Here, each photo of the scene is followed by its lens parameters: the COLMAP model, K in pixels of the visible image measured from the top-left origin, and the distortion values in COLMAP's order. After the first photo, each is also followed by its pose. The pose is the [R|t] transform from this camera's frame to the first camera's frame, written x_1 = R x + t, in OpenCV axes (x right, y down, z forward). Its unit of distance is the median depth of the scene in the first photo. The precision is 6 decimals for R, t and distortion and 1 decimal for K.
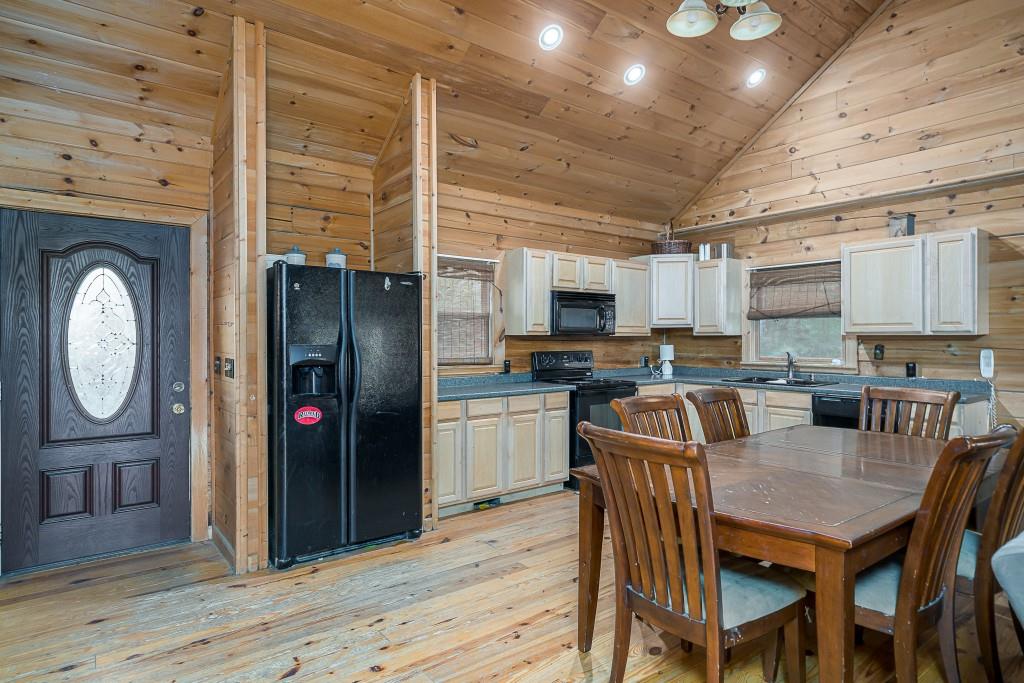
lens RADIAL K [[515.2, 0, 512.0], [0, 515.2, 341.5], [0, 0, 1]] dist [-0.000668, 0.000134]
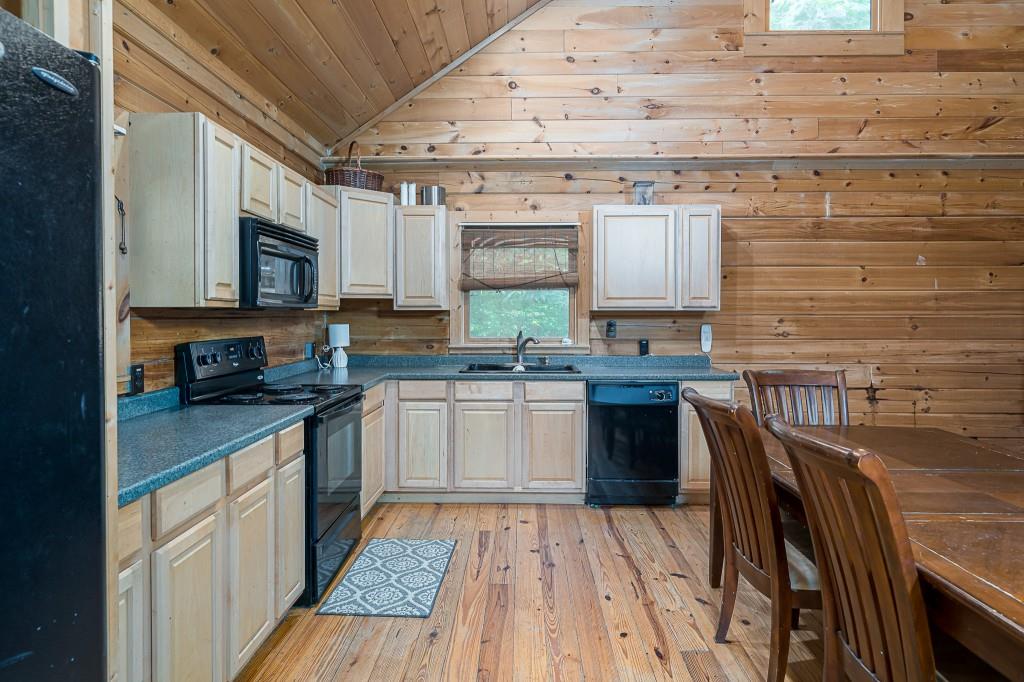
lens RADIAL K [[580.8, 0, 511.1], [0, 580.8, 317.6], [0, 0, 1]] dist [-0.002723, 0.000054]
pose [[0.644518, -0.004792, 0.764574, -0.166783], [0.005340, 0.999984, 0.001767, -0.002358], [-0.764571, 0.002944, 0.644533, 0.407361]]
